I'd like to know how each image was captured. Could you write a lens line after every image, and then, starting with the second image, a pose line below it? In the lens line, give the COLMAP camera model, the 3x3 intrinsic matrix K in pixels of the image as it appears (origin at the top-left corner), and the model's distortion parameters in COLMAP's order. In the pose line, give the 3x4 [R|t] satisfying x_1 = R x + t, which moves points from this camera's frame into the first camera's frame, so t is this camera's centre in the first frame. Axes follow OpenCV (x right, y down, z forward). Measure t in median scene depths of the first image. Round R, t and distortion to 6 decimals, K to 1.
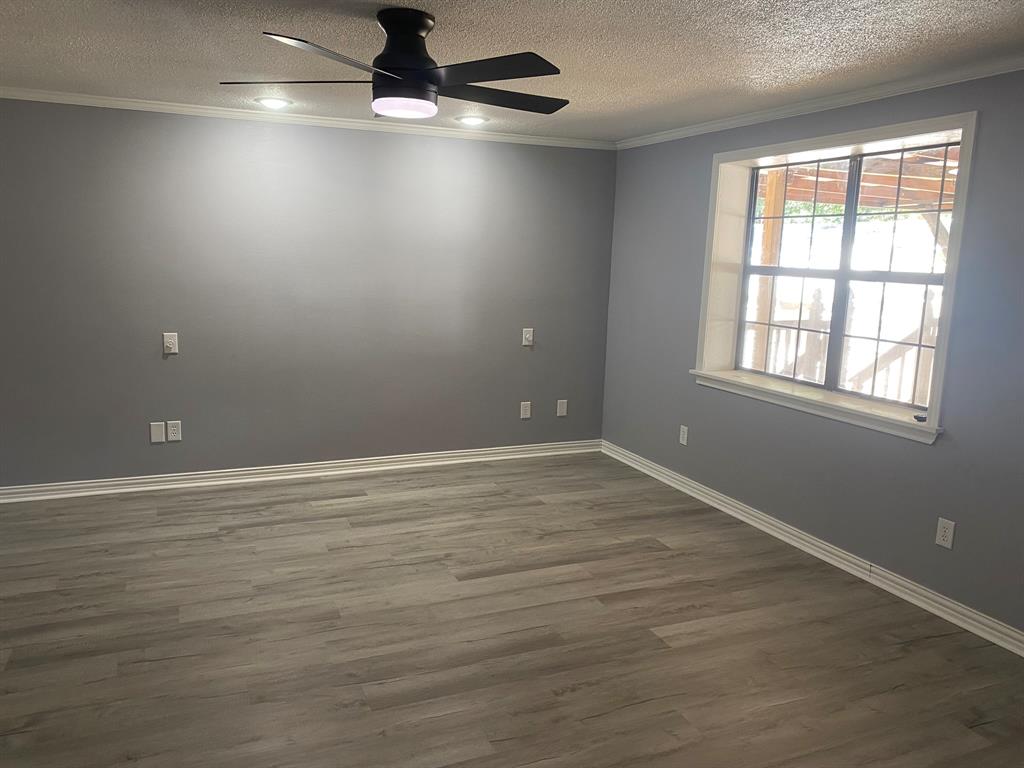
lens RADIAL K [[791.0, 0, 514.3], [0, 791.0, 376.7], [0, 0, 1]] dist [0.089576, -0.094588]
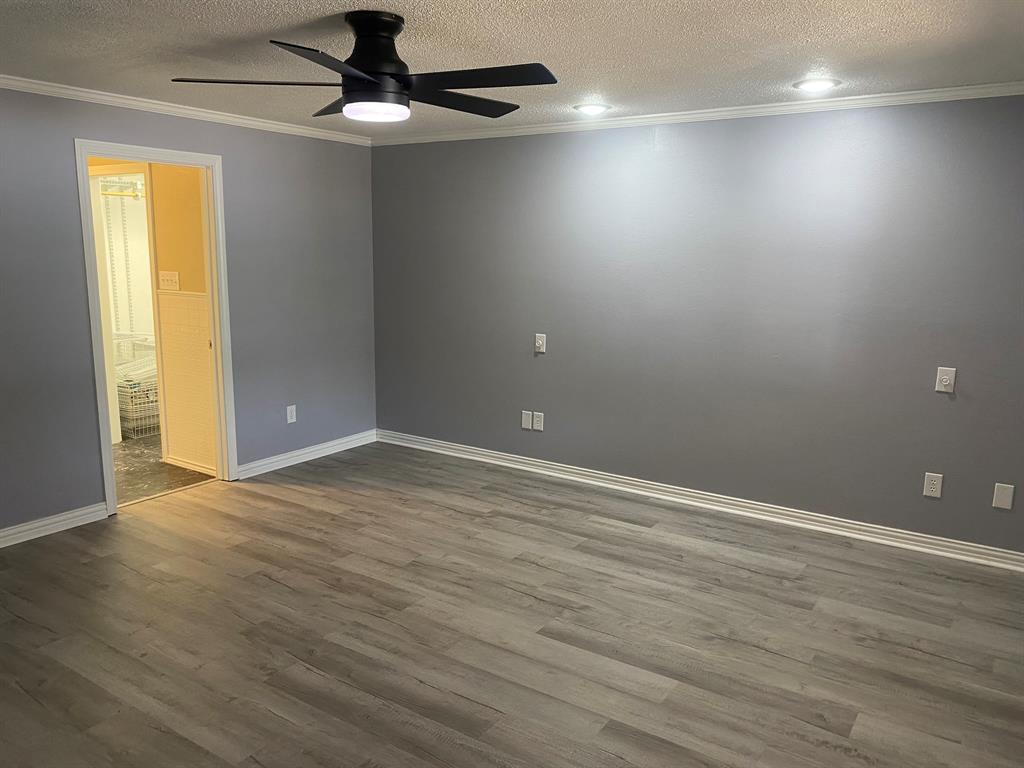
lens RADIAL K [[791.0, 0, 477.0], [0, 791.0, 370.1], [0, 0, 1]] dist [0.089576, -0.094588]
pose [[0.533099, 0.116542, -0.837988, 0.480564], [-0.127805, 0.990194, 0.056404, -0.057965], [0.836344, 0.077030, 0.542766, 0.352738]]
